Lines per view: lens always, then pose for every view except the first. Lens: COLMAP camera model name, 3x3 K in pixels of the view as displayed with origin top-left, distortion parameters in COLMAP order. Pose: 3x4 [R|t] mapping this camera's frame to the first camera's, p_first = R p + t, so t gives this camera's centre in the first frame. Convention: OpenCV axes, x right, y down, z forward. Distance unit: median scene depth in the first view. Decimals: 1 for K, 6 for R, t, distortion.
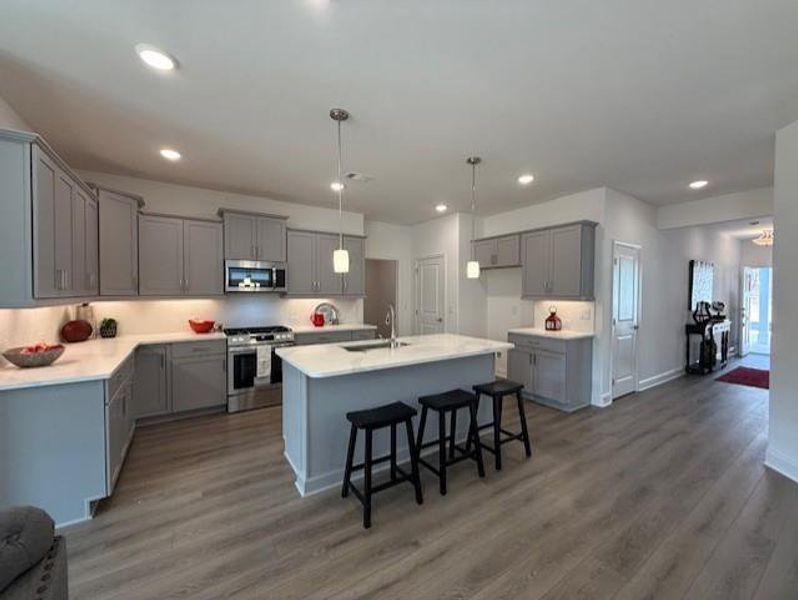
lens RADIAL K [[317.5, 0, 397.3], [0, 317.5, 300.1], [0, 0, 1]] dist [-0.000709, -0.000572]
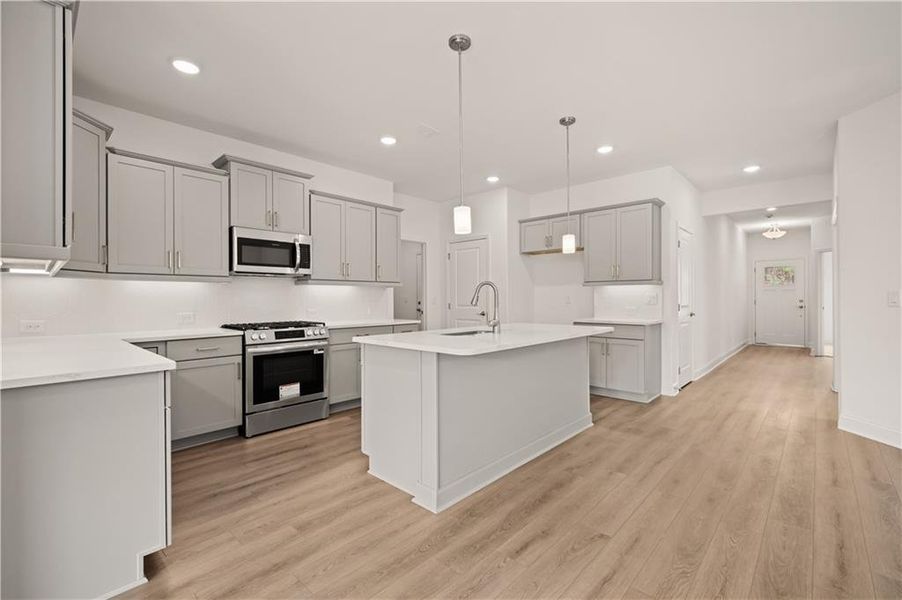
lens RADIAL K [[390.9, 0, 453.8], [0, 390.9, 298.0], [0, 0, 1]] dist [-0.000253, -0.000127]
pose [[0.970885, -0.007390, 0.239430, -0.269920], [0.013137, 0.999662, -0.022413, 0.061840], [-0.239184, 0.024905, 0.970655, 0.019760]]
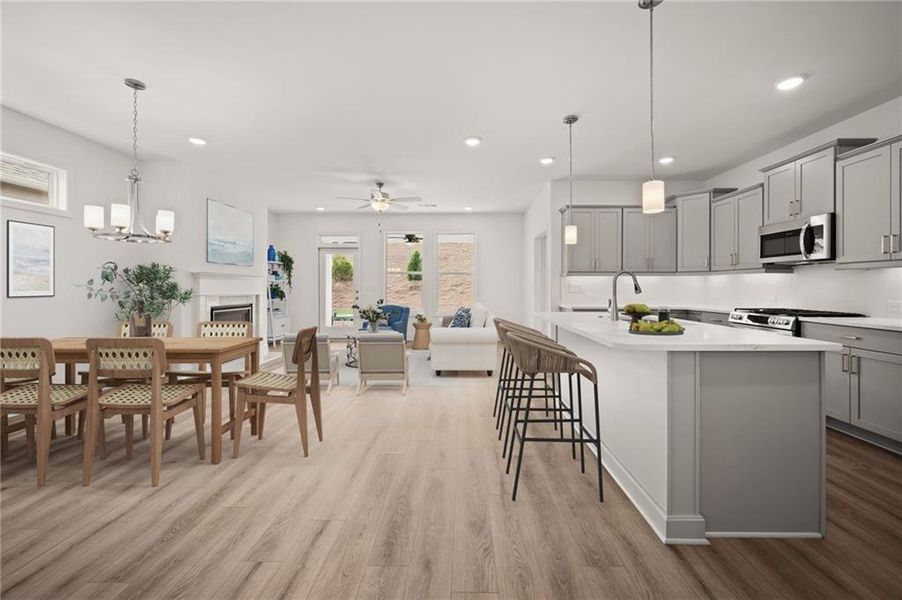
lens RADIAL K [[362.0, 0, 461.9], [0, 362.0, 285.2], [0, 0, 1]] dist [0.000400, 0.000045]
pose [[-0.550997, -0.007570, -0.834473, 0.755205], [-0.022551, 0.999729, 0.005821, 0.046266], [0.834202, 0.022025, -0.551018, 0.873756]]
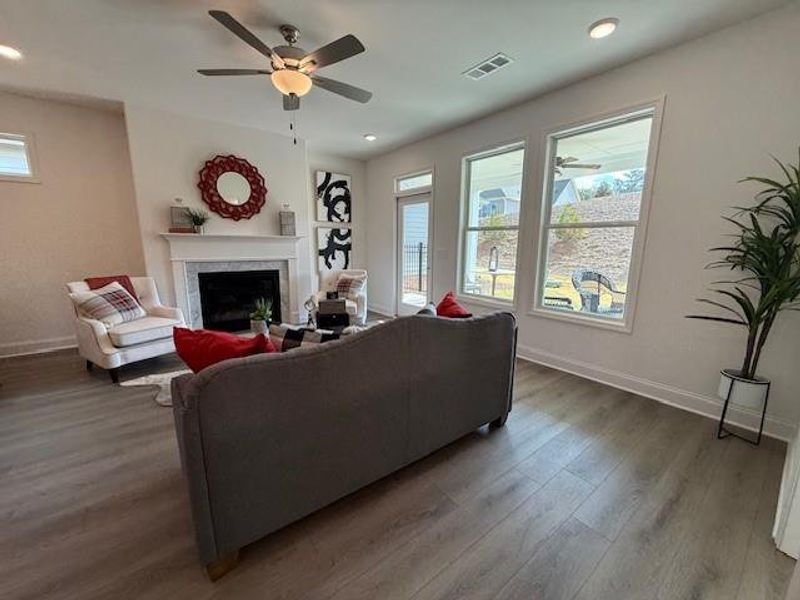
lens RADIAL K [[318.3, 0, 398.3], [0, 318.3, 300.1], [0, 0, 1]] dist [-0.000709, -0.000572]
pose [[-0.997360, -0.000112, -0.072611, -0.400858], [-0.014516, 0.980121, 0.197867, 0.023682], [0.071146, 0.198398, -0.977536, 0.485176]]
